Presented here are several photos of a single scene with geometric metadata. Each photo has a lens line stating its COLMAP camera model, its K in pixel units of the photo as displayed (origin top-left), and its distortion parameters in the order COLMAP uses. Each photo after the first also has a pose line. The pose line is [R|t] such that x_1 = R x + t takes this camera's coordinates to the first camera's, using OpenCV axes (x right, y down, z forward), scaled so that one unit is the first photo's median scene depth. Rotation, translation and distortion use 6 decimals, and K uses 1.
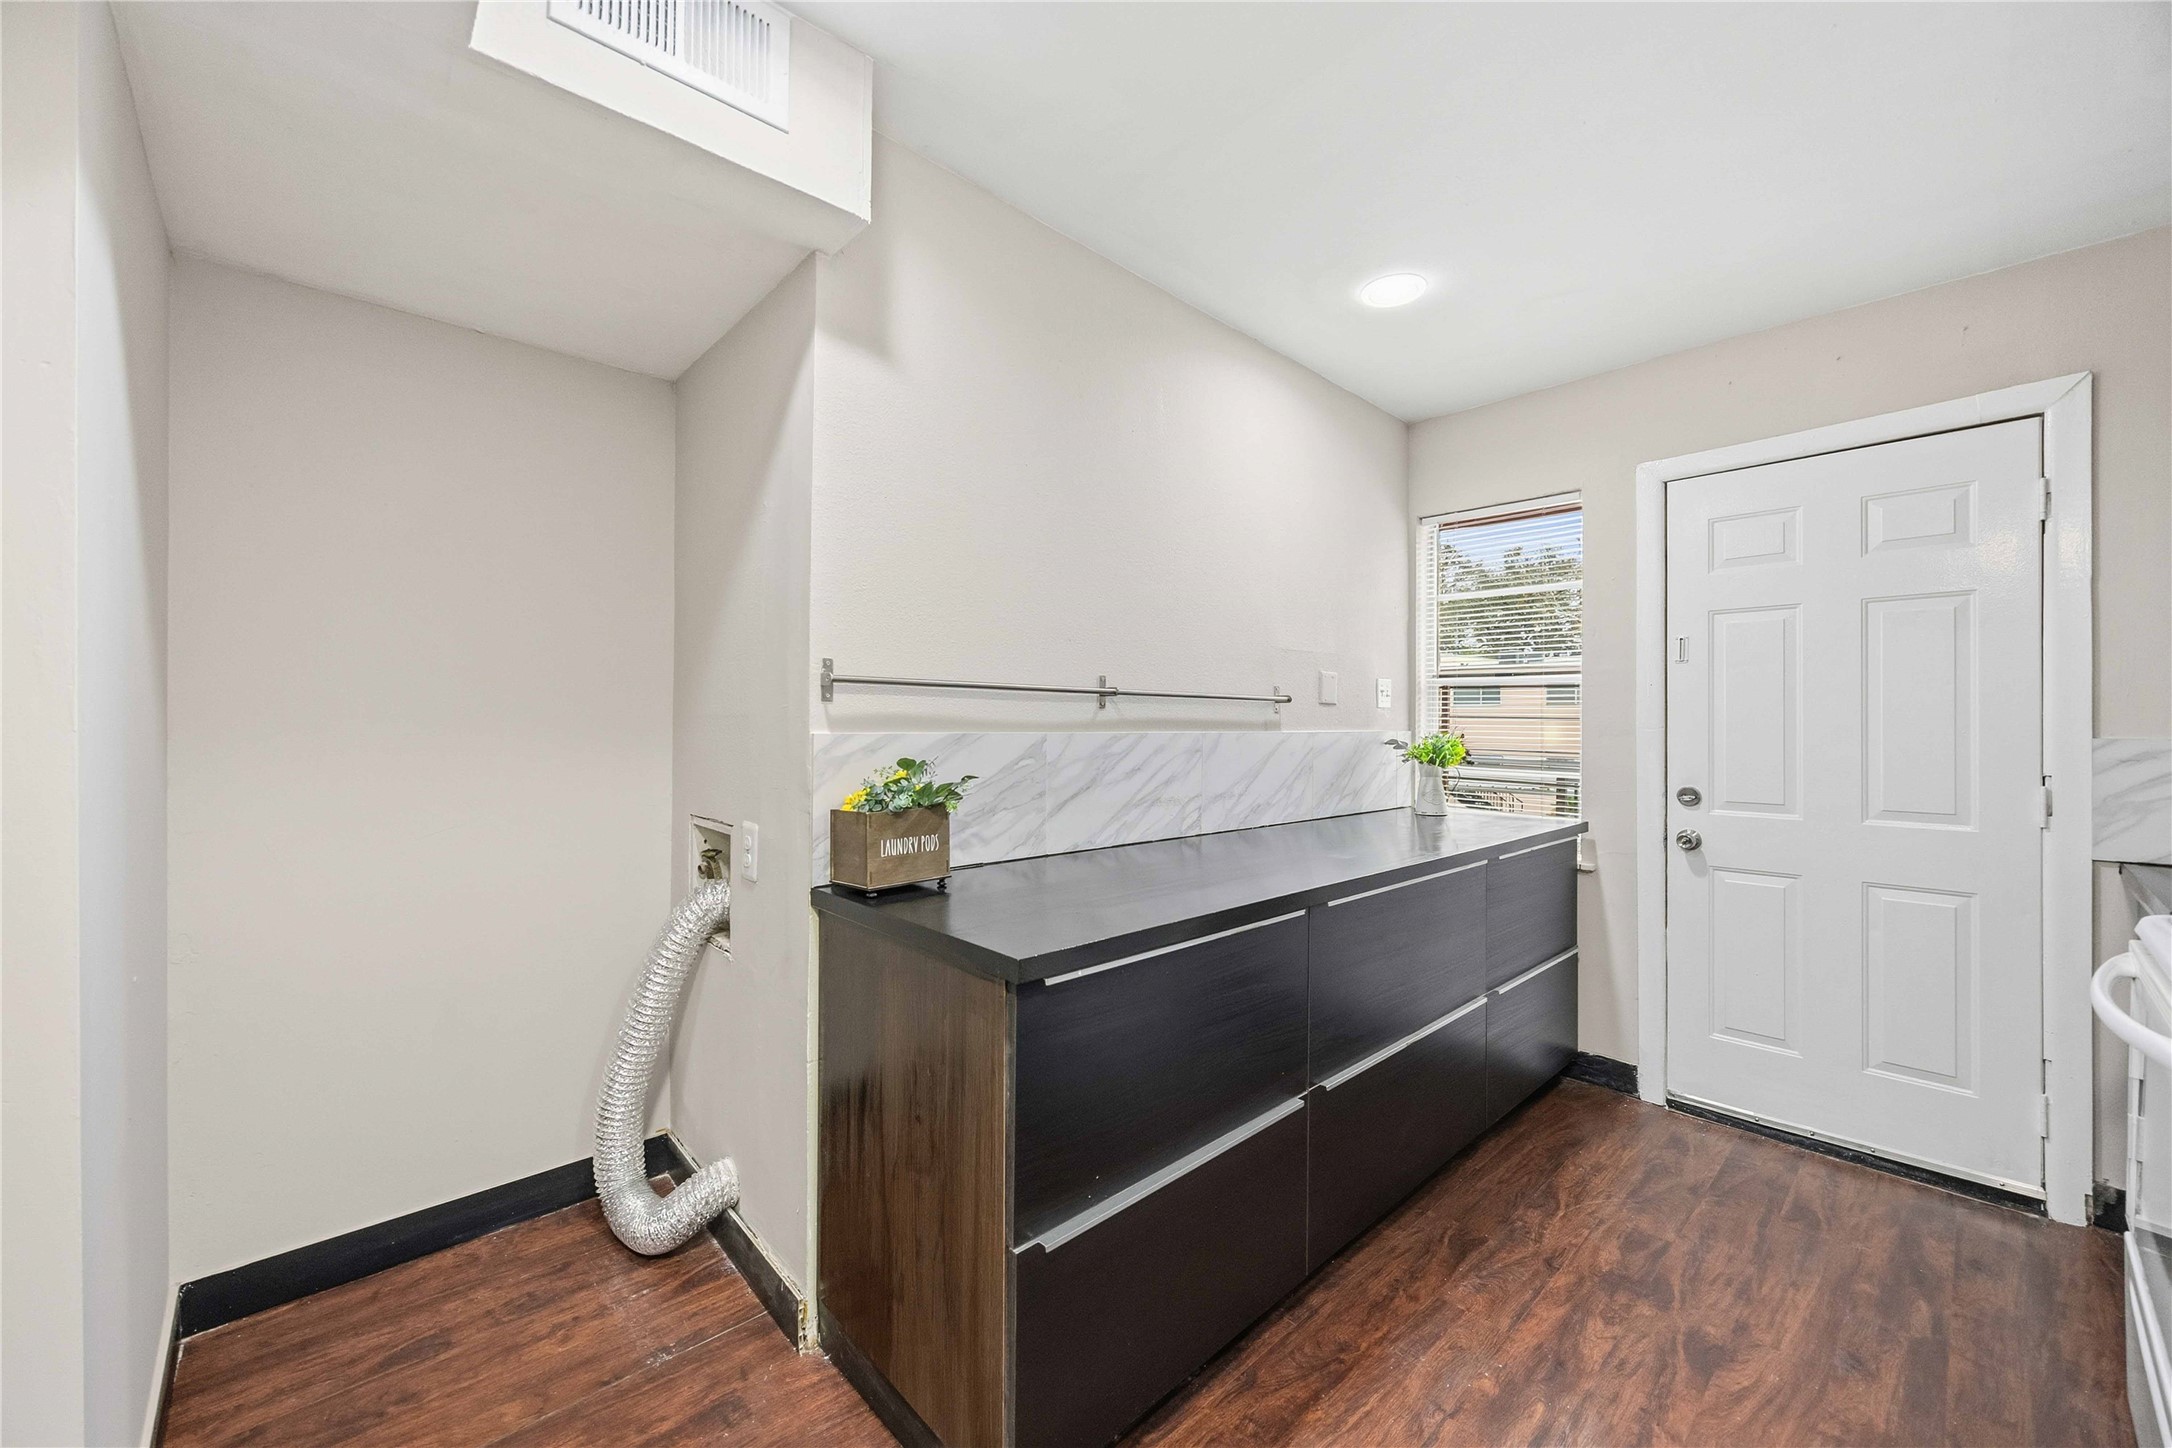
lens RADIAL K [[826.8, 0, 1083.0], [0, 826.8, 721.5], [0, 0, 1]] dist [-0.000574, 0.000096]
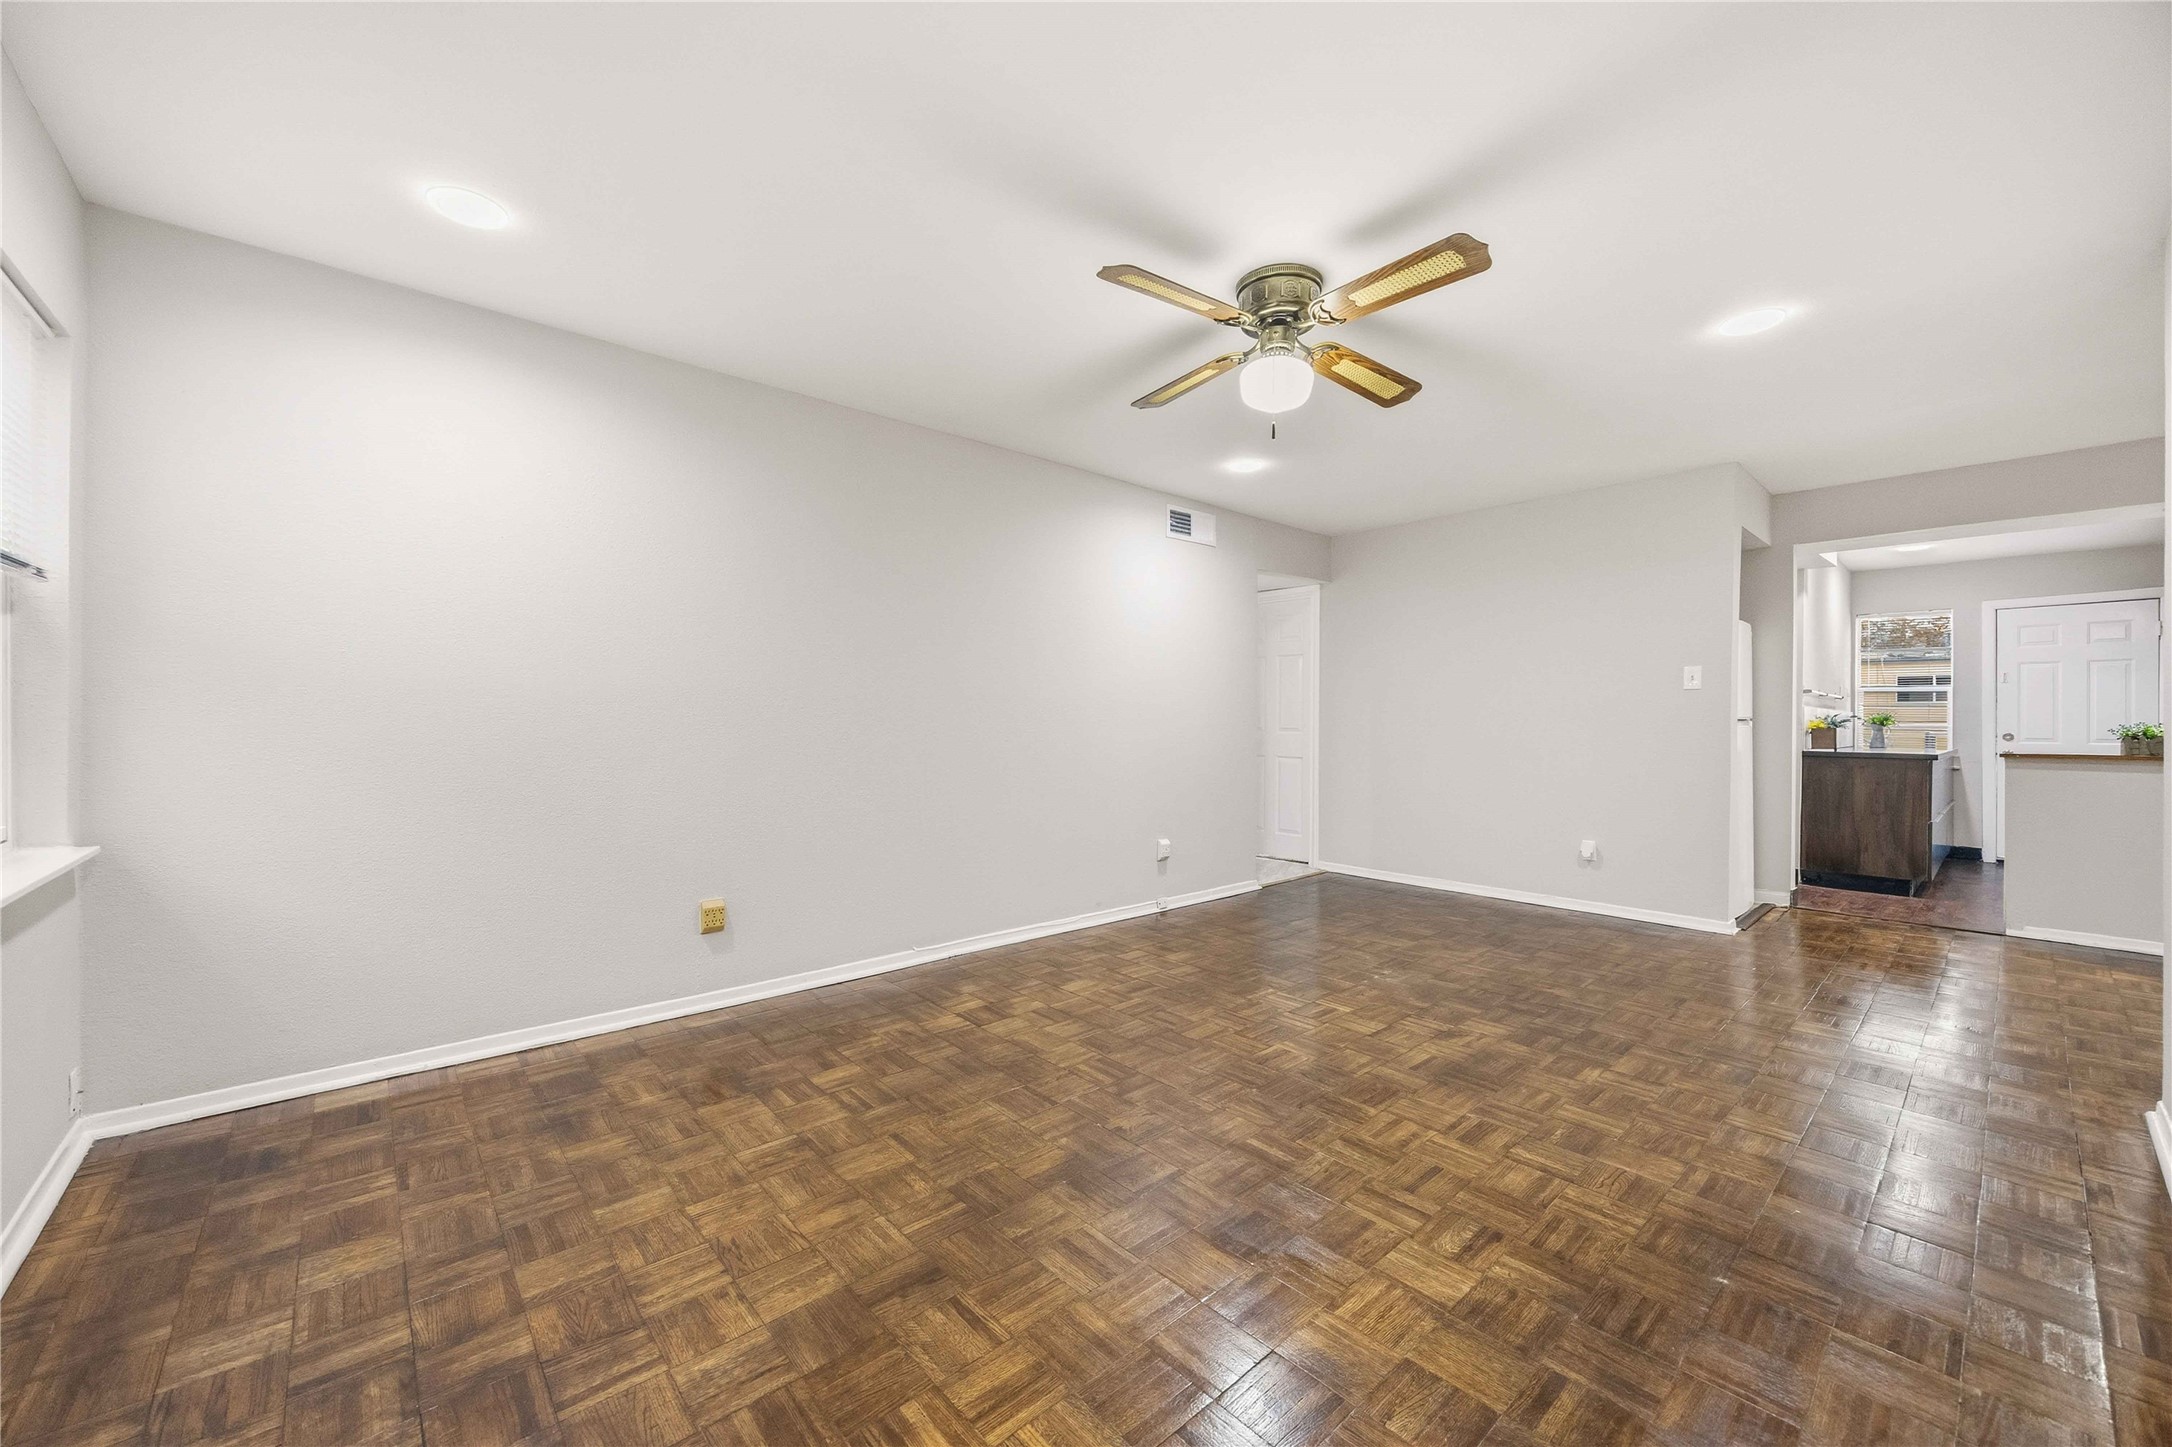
lens RADIAL K [[826.8, 0, 1083.0], [0, 826.8, 721.0], [0, 0, 1]] dist [-0.000574, 0.000096]
pose [[0.999763, 0.001280, -0.021726, -2.492889], [-0.001260, 0.999999, 0.000955, 0.055318], [0.021727, -0.000927, 0.999764, -1.932577]]
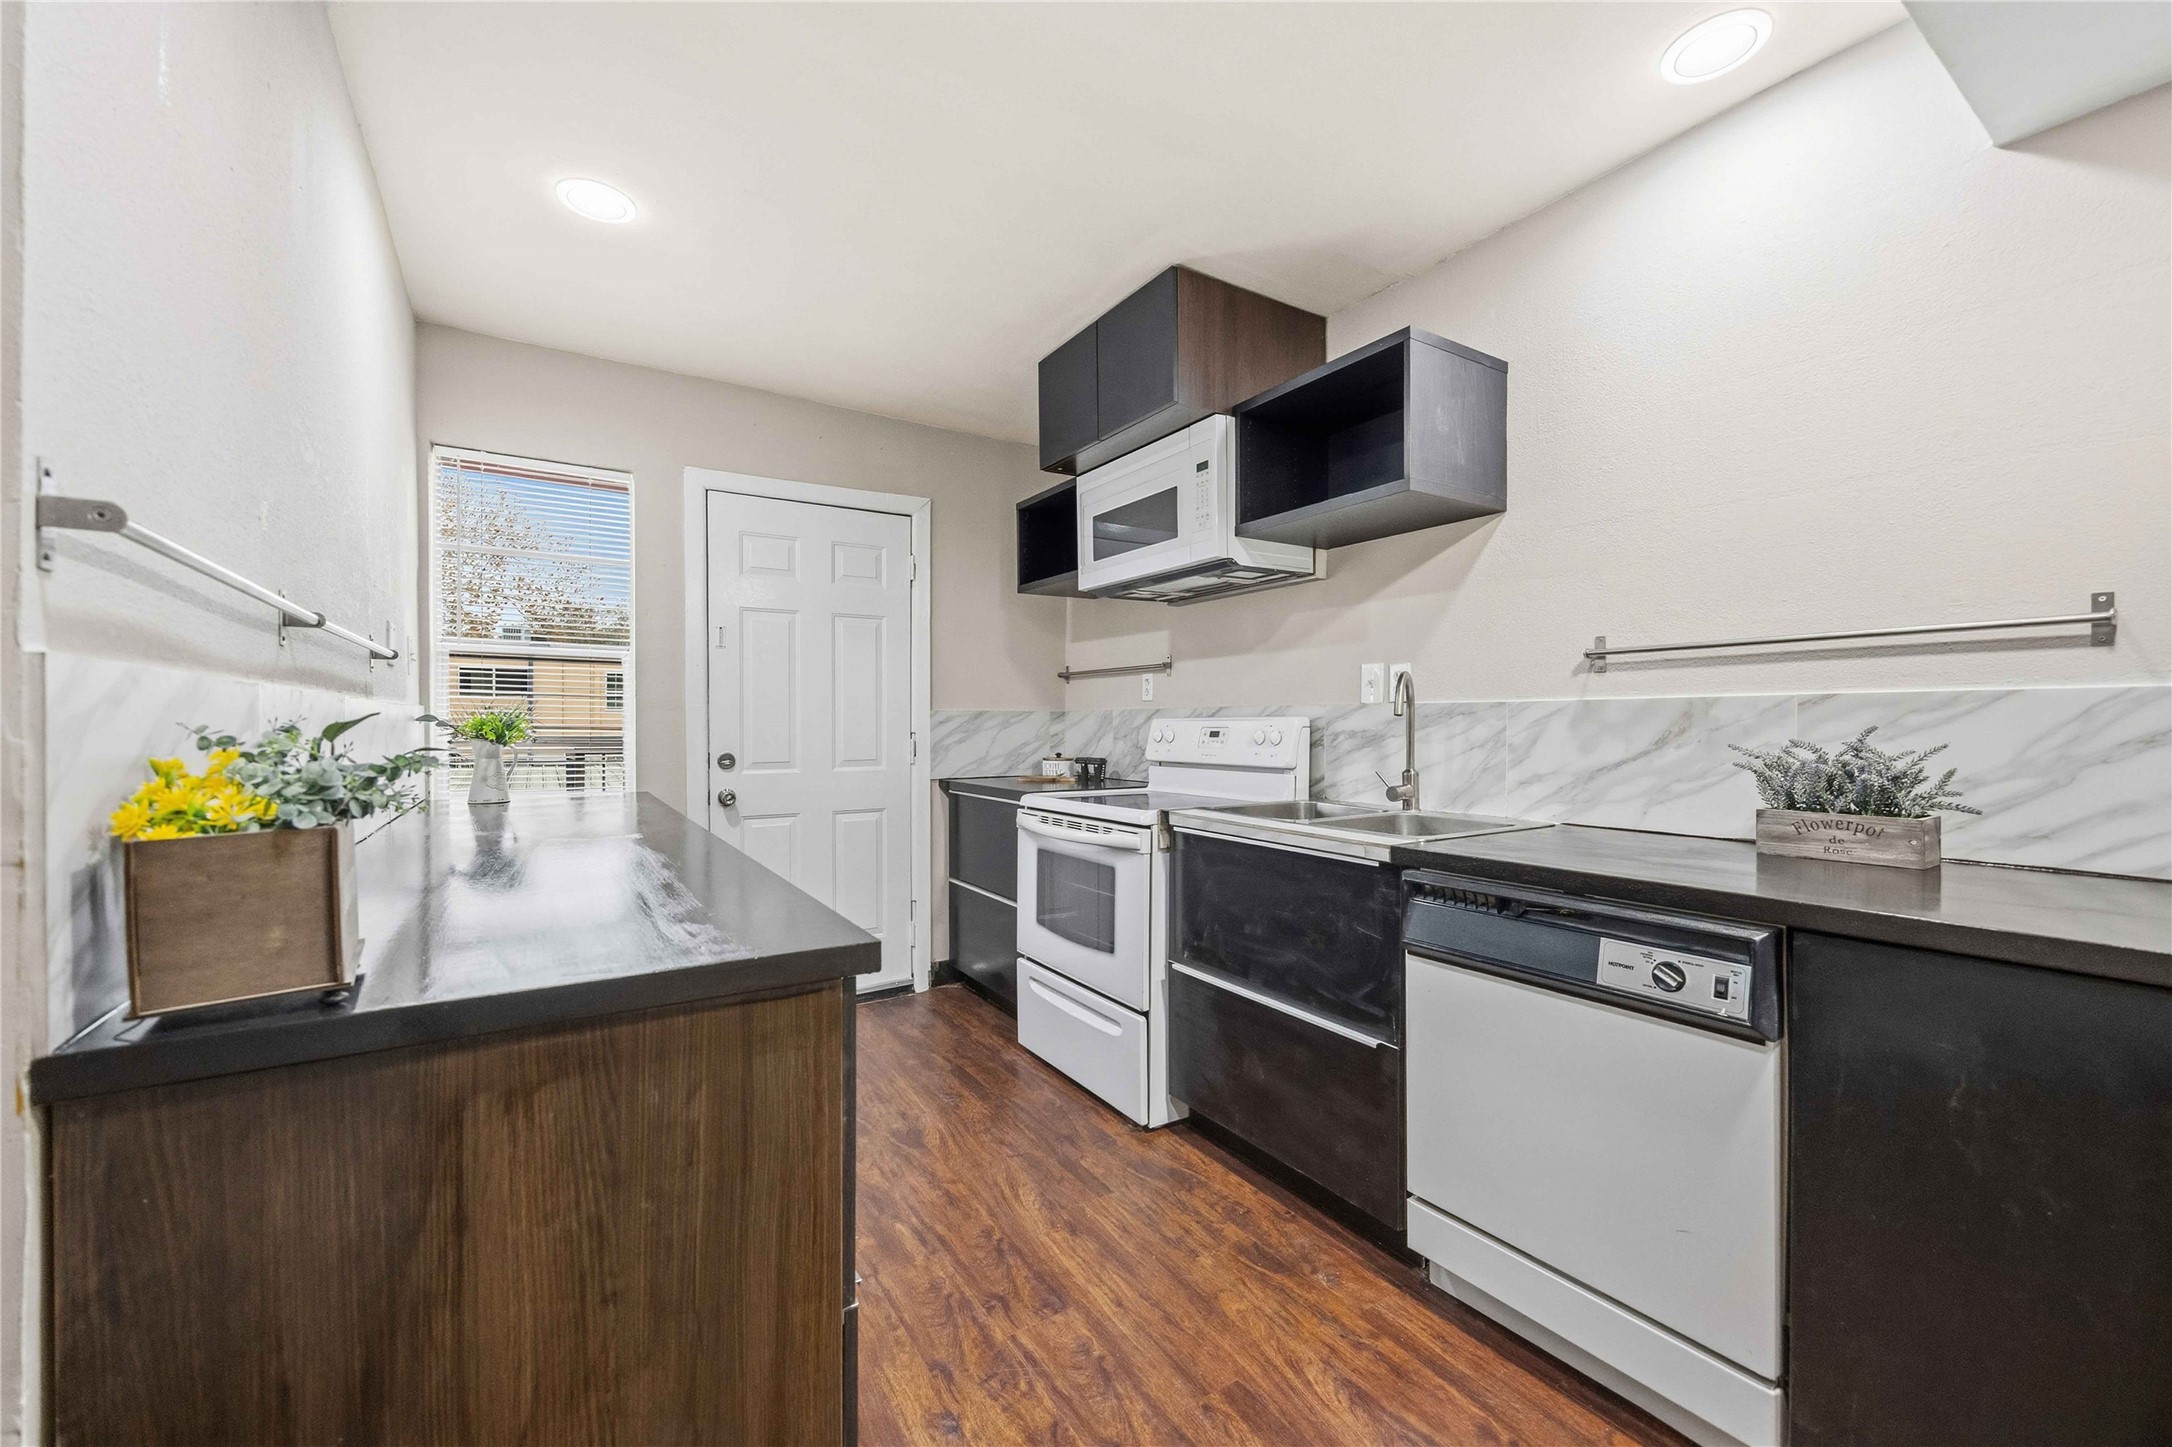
lens RADIAL K [[850.3, 0, 1084.2], [0, 850.3, 732.5], [0, 0, 1]] dist [-0.001070, -0.000288]
pose [[0.172883, -0.017061, 0.984795, -0.475927], [-0.001972, 0.999842, 0.017668, 0.033674], [-0.984940, -0.004997, 0.172822, 0.350934]]
